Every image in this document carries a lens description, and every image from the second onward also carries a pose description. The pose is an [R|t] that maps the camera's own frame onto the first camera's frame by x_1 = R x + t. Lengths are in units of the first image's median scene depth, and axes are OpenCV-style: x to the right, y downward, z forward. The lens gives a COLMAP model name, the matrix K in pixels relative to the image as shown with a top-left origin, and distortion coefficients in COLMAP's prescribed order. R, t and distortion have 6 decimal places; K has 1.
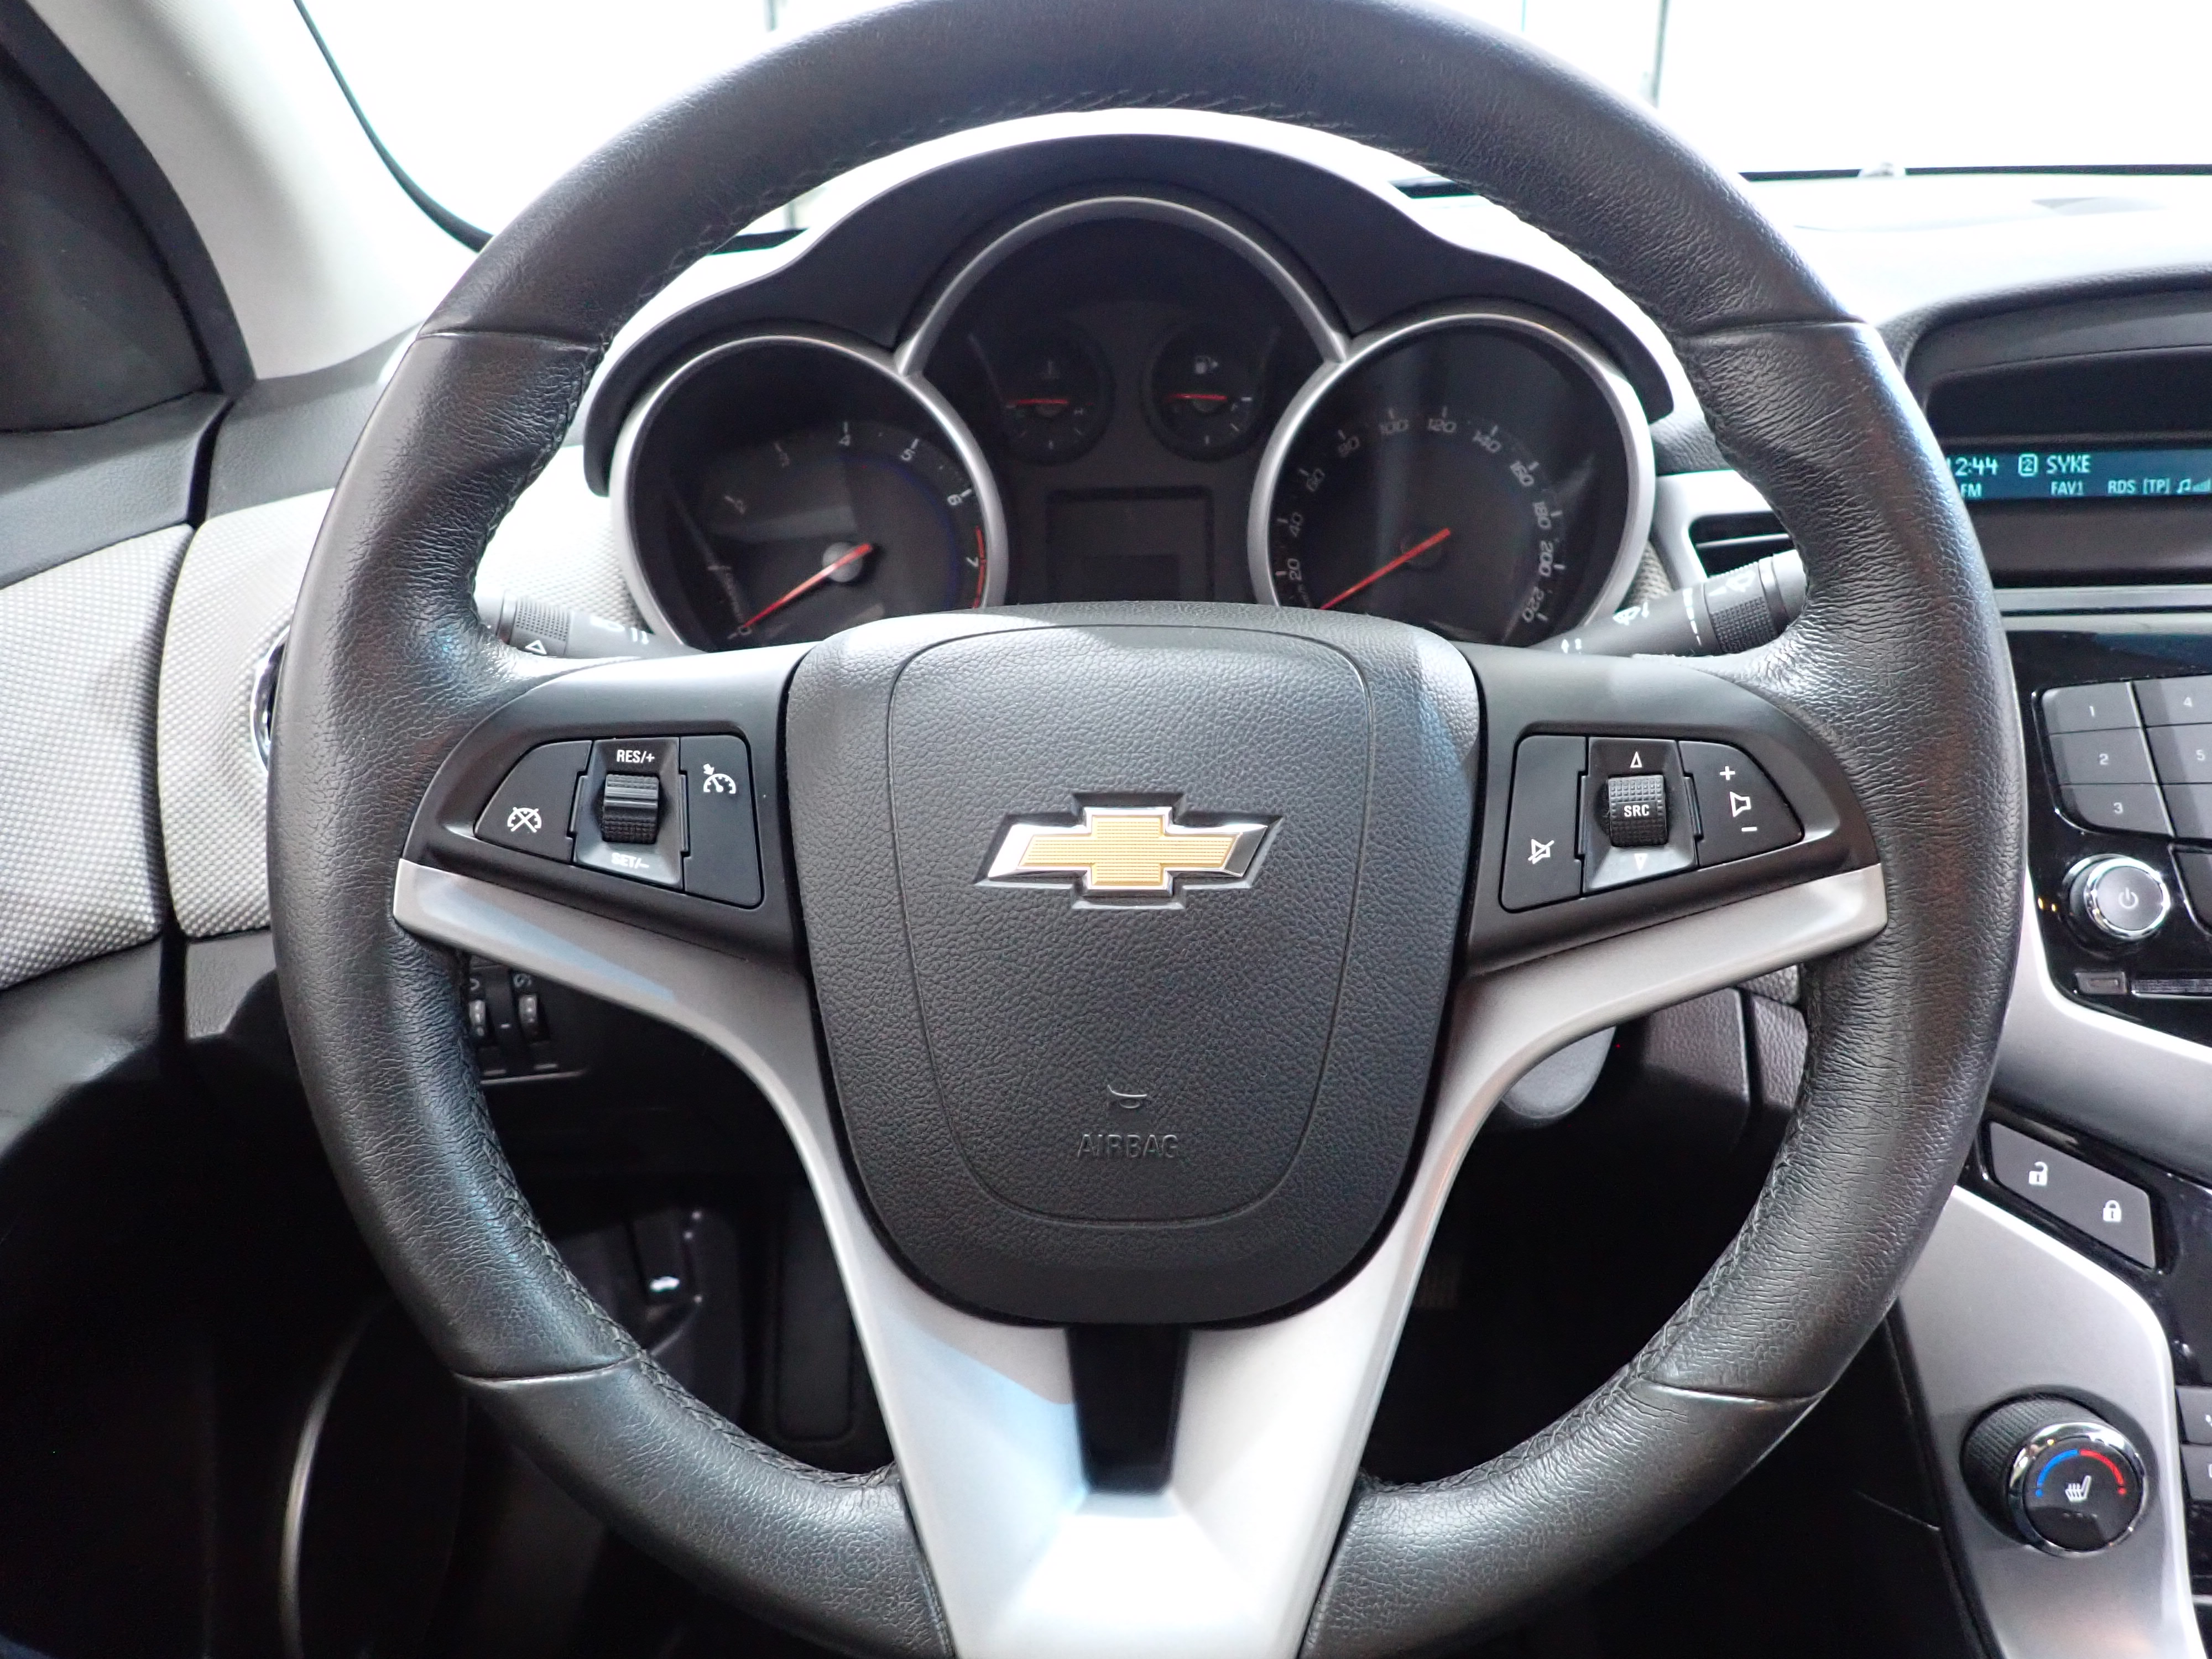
lens RADIAL K [[1634.0, 0, 1111.8], [0, 1634.0, 834.3], [0, 0, 1]] dist [0.002739, -0.008992]
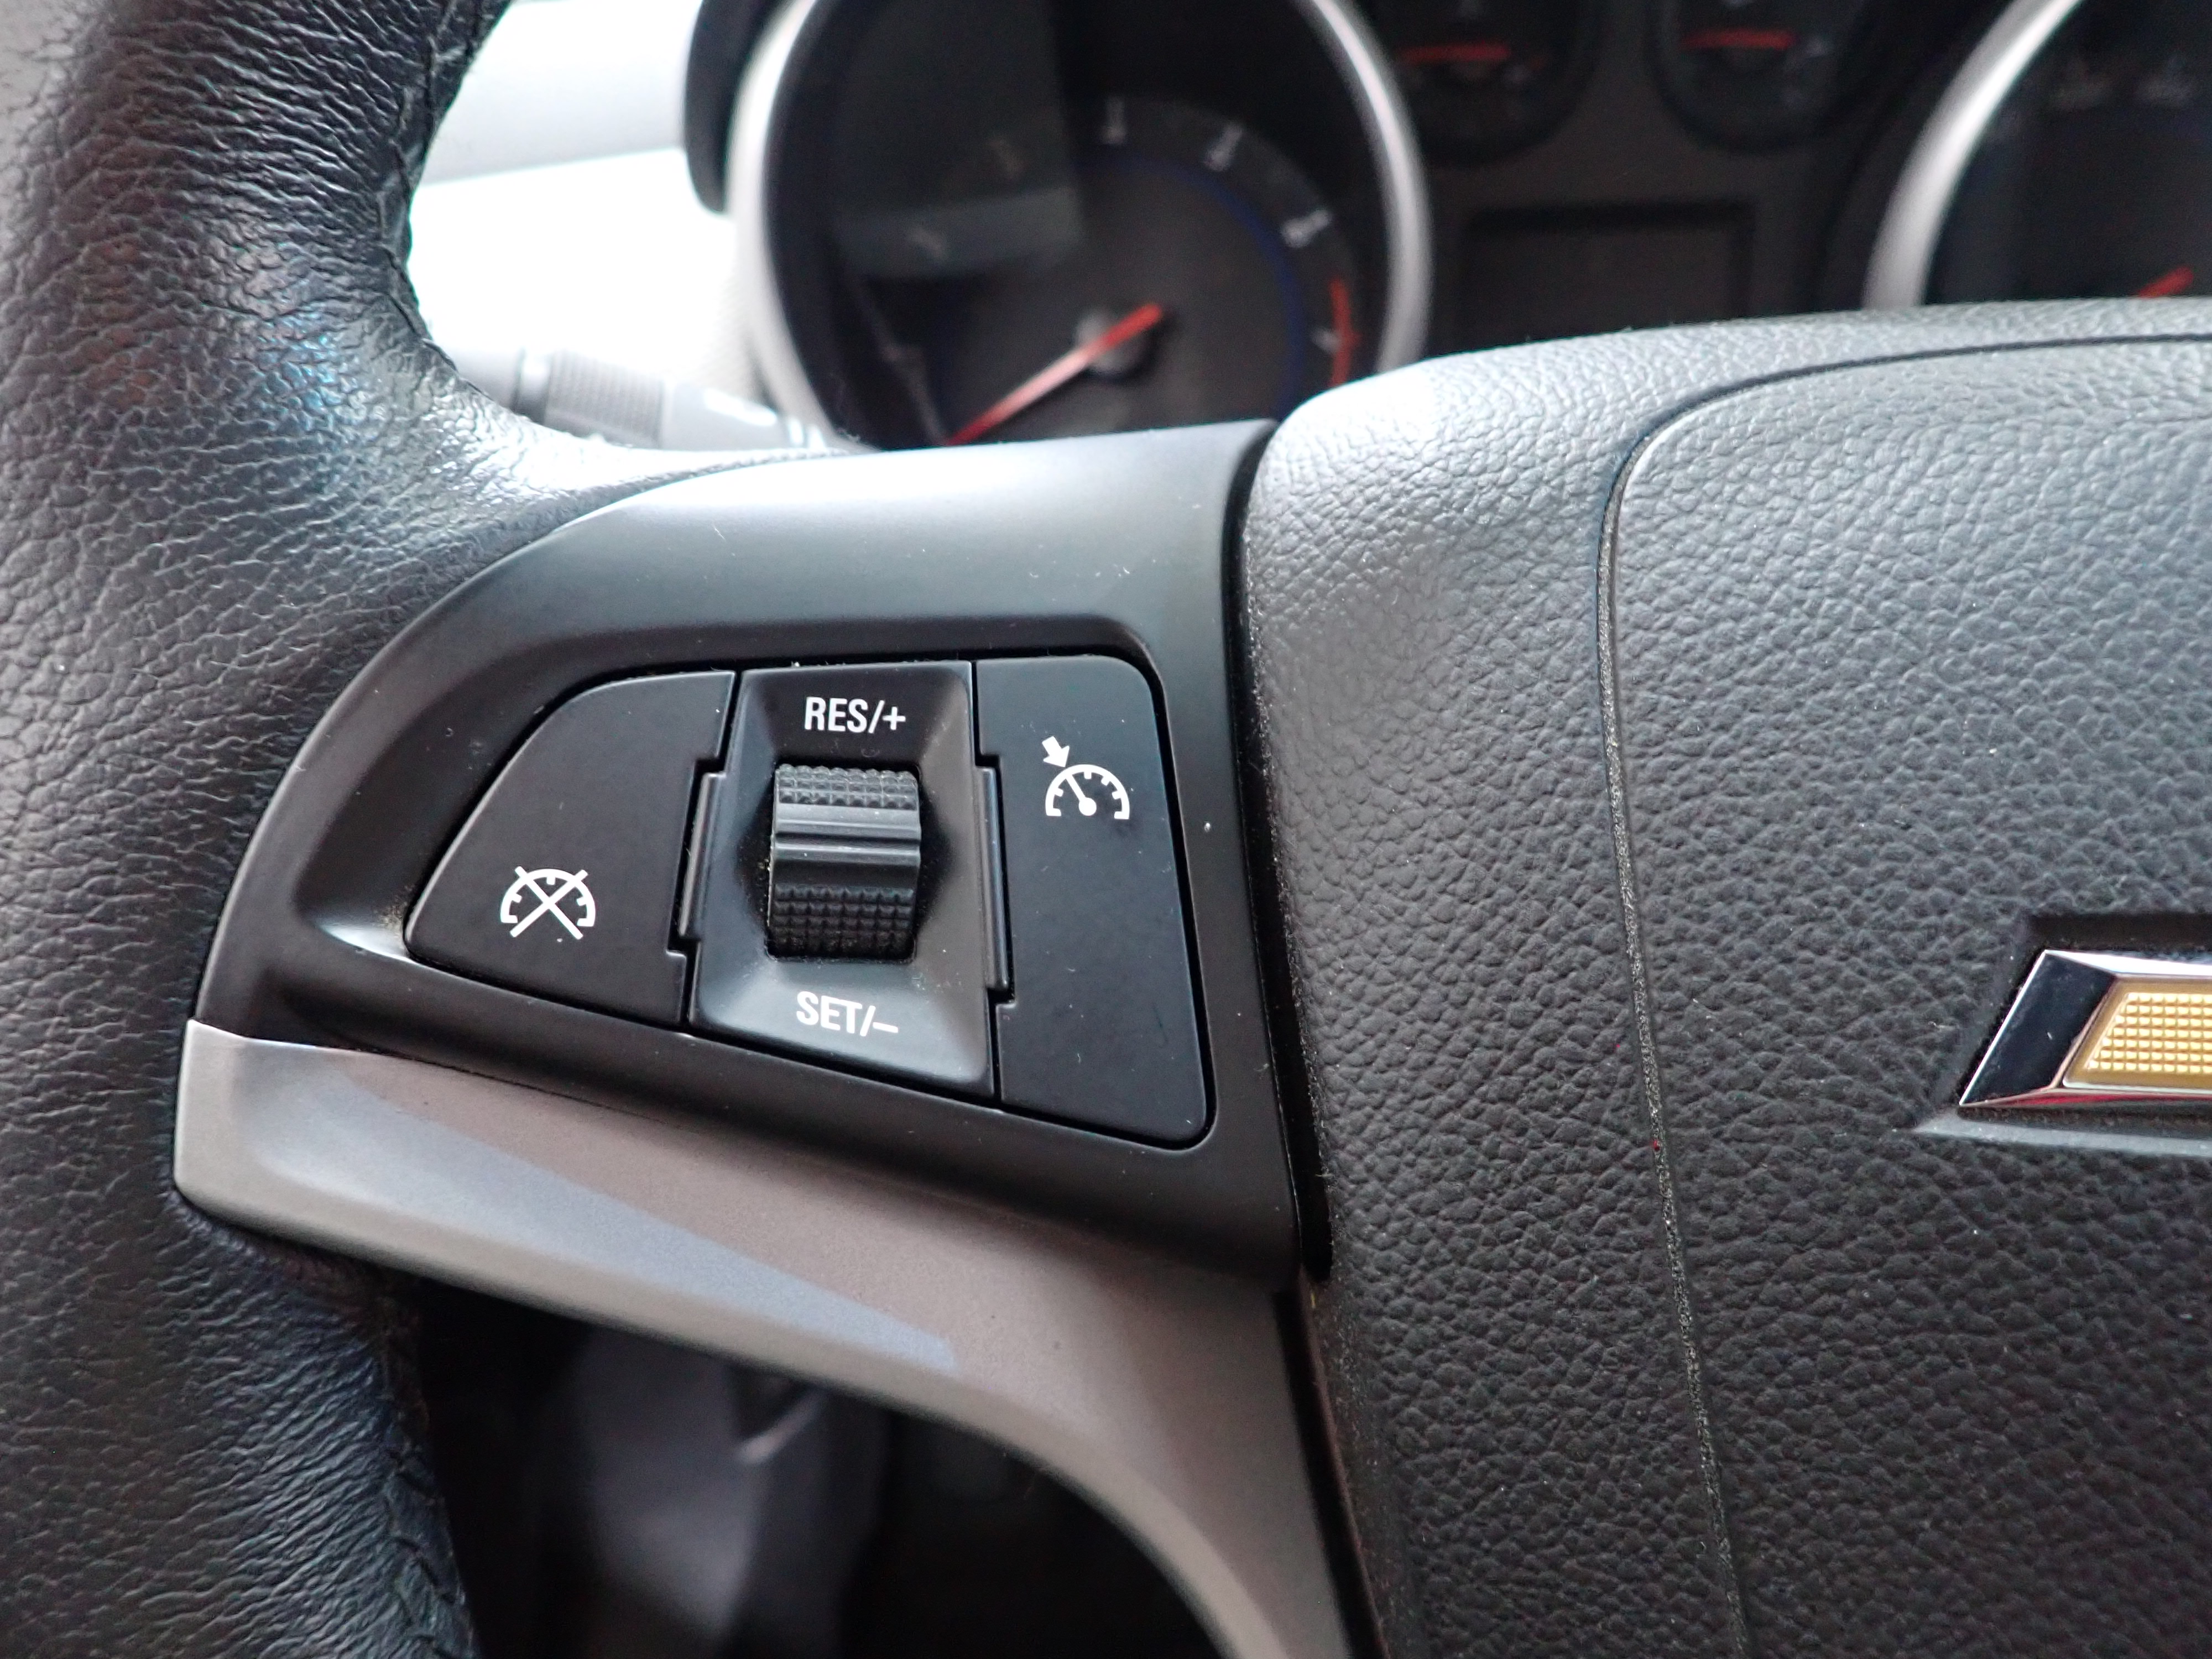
lens RADIAL K [[1634.0, 0, 1113.4], [0, 1634.0, 834.6], [0, 0, 1]] dist [0.002739, -0.008992]
pose [[0.998770, 0.009949, -0.048566, -0.217362], [-0.006510, 0.997493, 0.070465, -0.047118], [0.049145, -0.070062, 0.996331, 0.644798]]
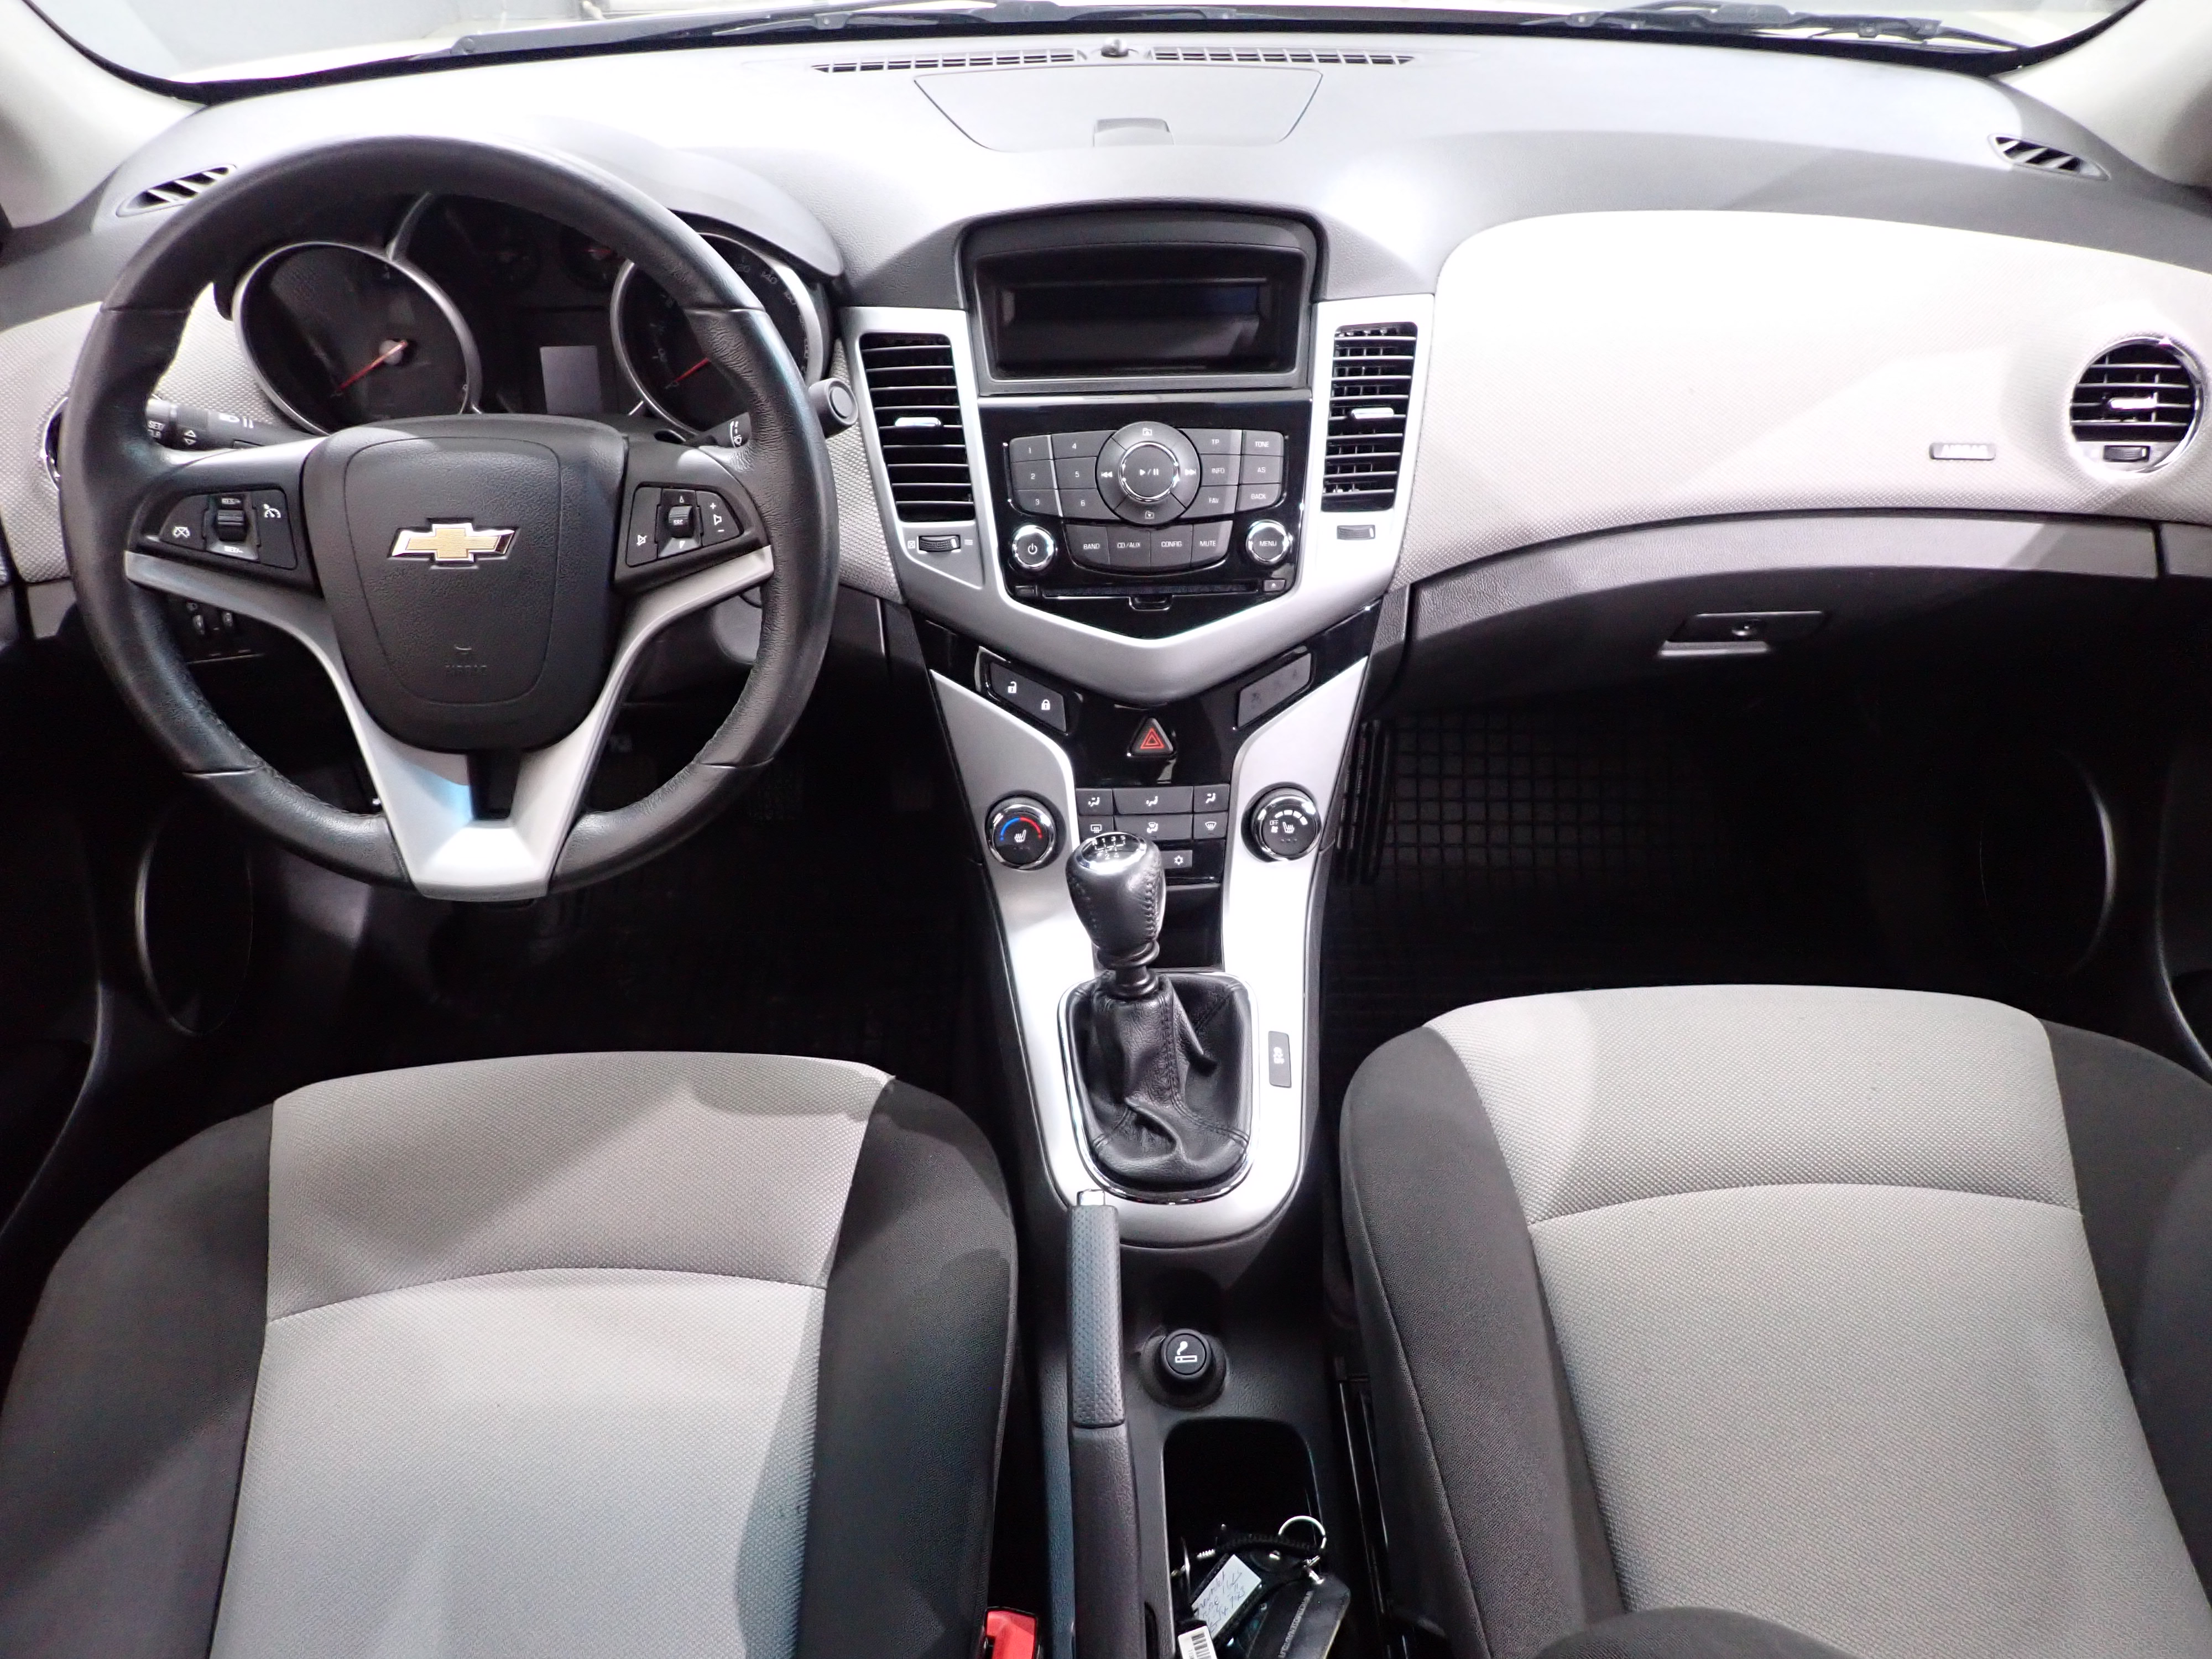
lens RADIAL K [[1634.0, 0, 1103.7], [0, 1634.0, 827.4], [0, 0, 1]] dist [0.002739, -0.008992]
pose [[0.997002, -0.026648, 0.072645, 0.711771], [0.008921, 0.972153, 0.234179, -0.125567], [-0.076862, -0.232829, 0.969476, -1.332079]]
